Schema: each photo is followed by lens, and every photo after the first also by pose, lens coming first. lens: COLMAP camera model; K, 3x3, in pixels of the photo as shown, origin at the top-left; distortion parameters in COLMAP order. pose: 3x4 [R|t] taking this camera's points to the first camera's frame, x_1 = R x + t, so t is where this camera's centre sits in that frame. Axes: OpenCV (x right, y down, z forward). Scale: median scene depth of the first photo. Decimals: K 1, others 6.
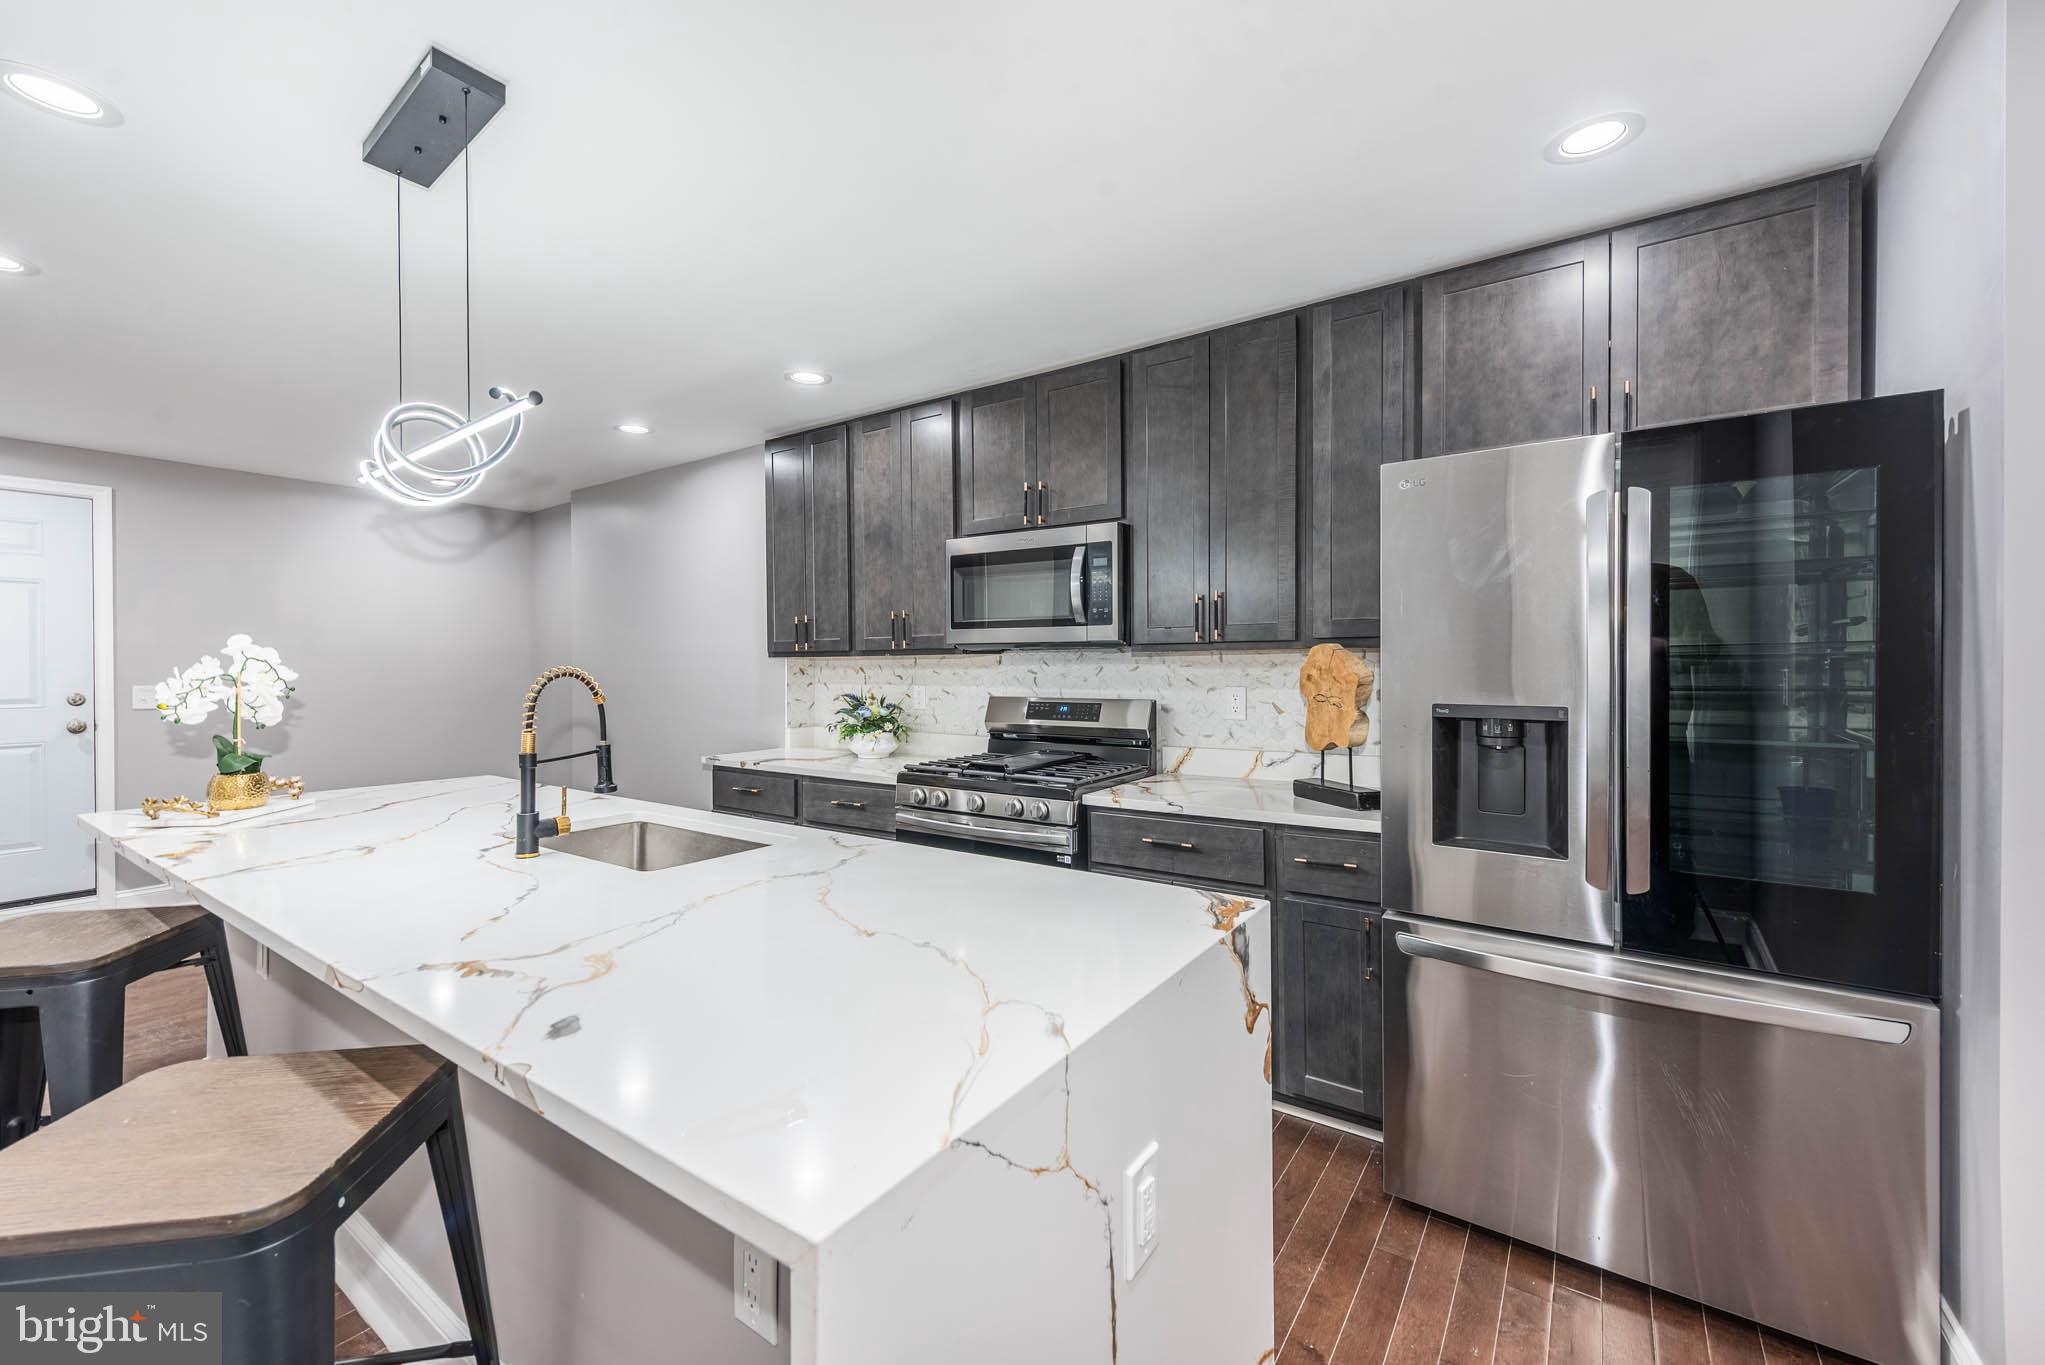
lens RADIAL K [[801.0, 0, 1000.1], [0, 801.0, 668.0], [0, 0, 1]] dist [0.001570, -0.000022]
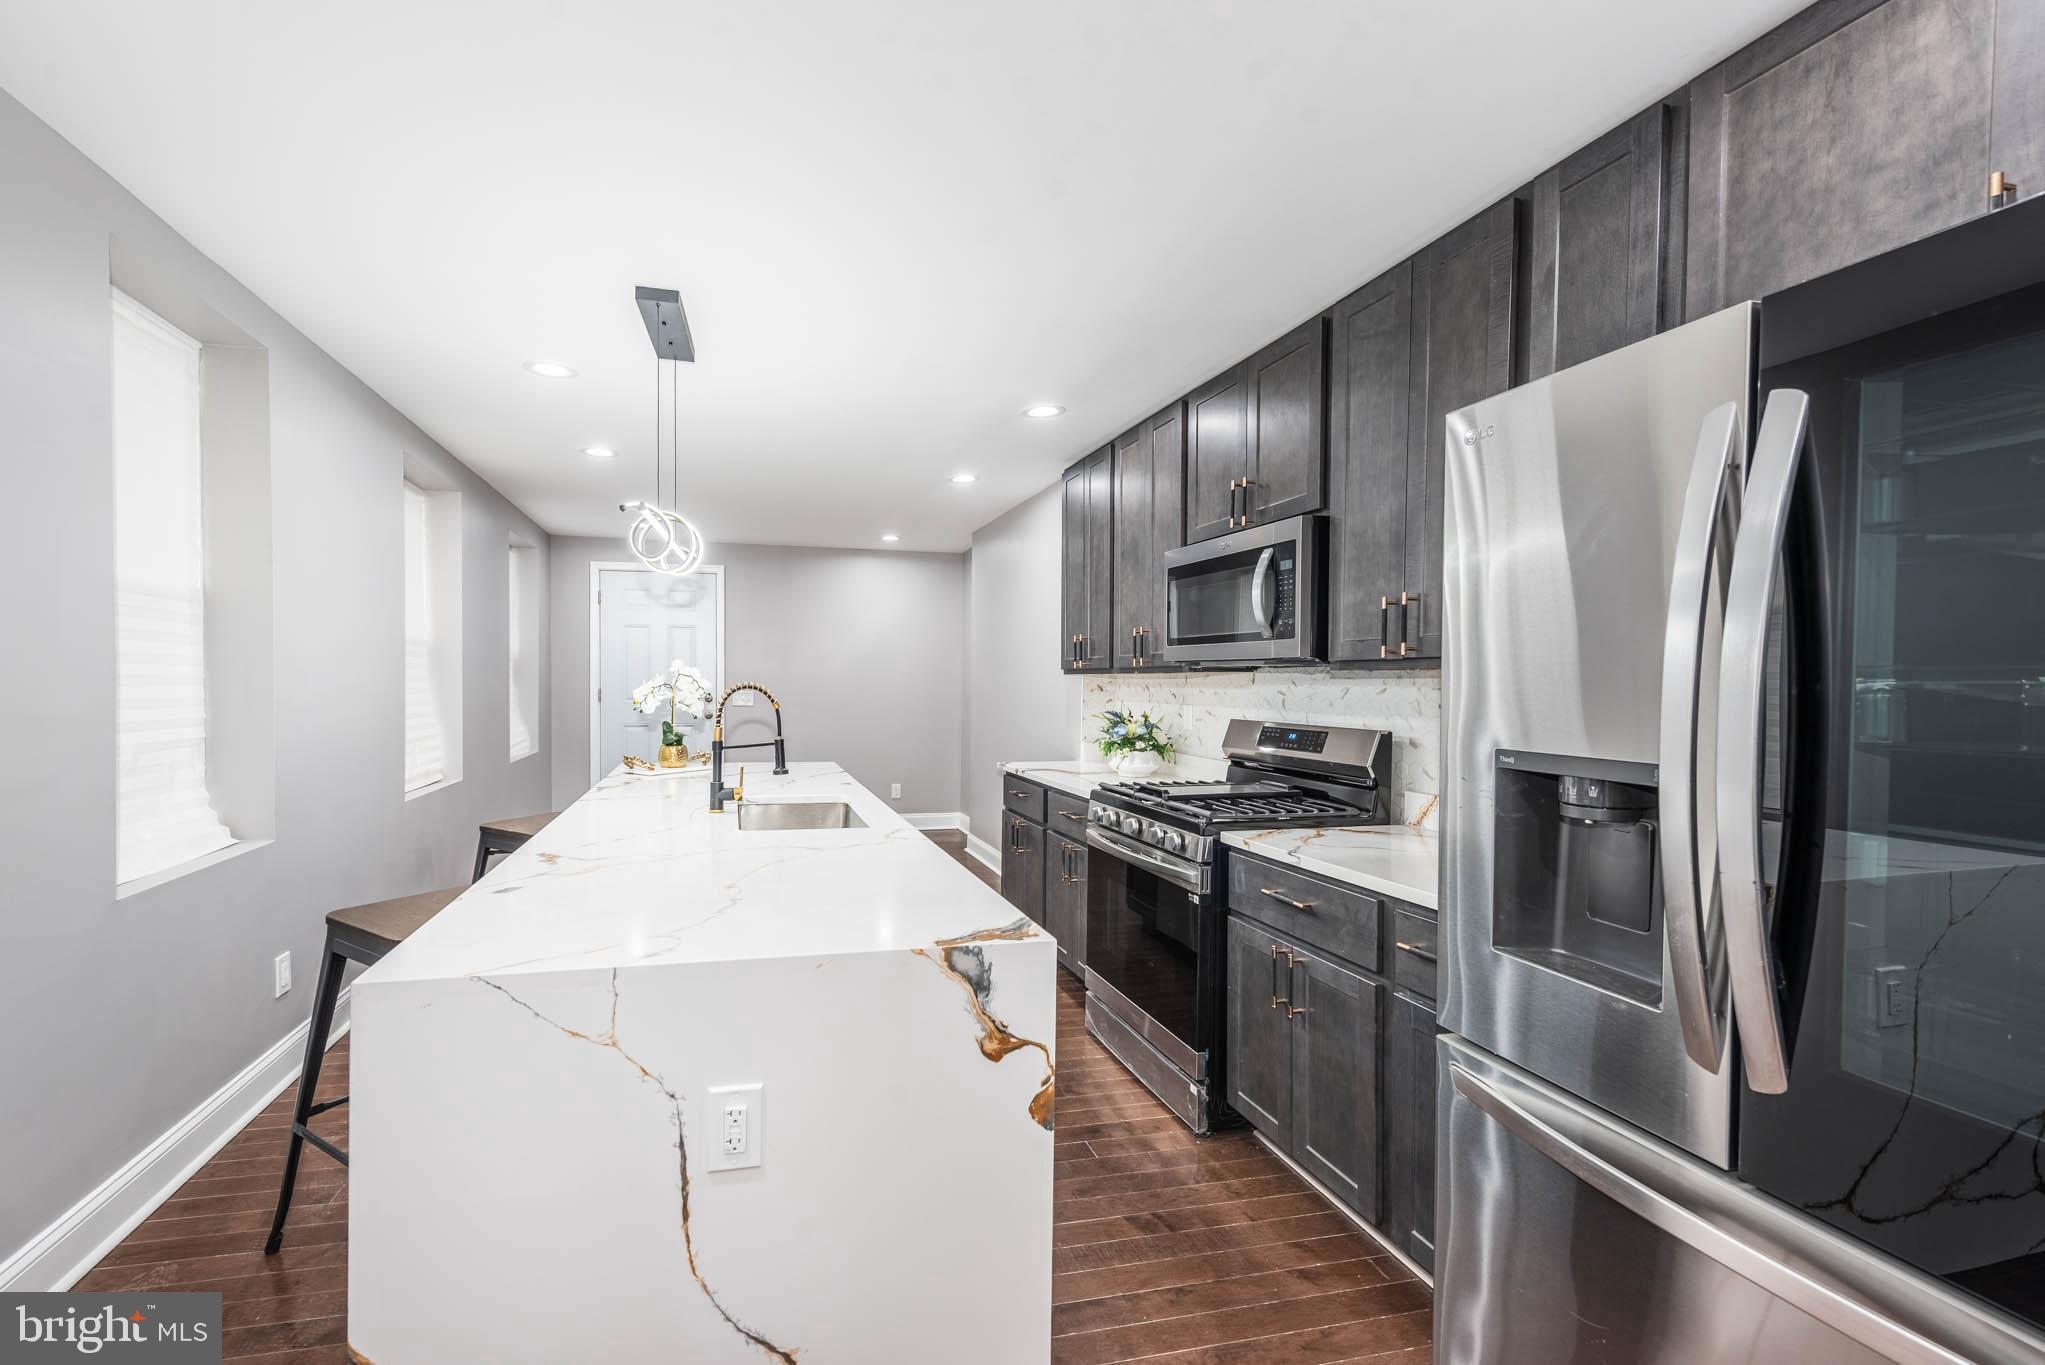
lens RADIAL K [[817.4, 0, 910.4], [0, 817.4, 696.2], [0, 0, 1]] dist [0.002185, -0.002738]
pose [[0.741085, 0.023402, -0.671003, 0.409296], [-0.012942, 0.999705, 0.020573, -0.005658], [0.671286, -0.006562, 0.741169, 0.086427]]
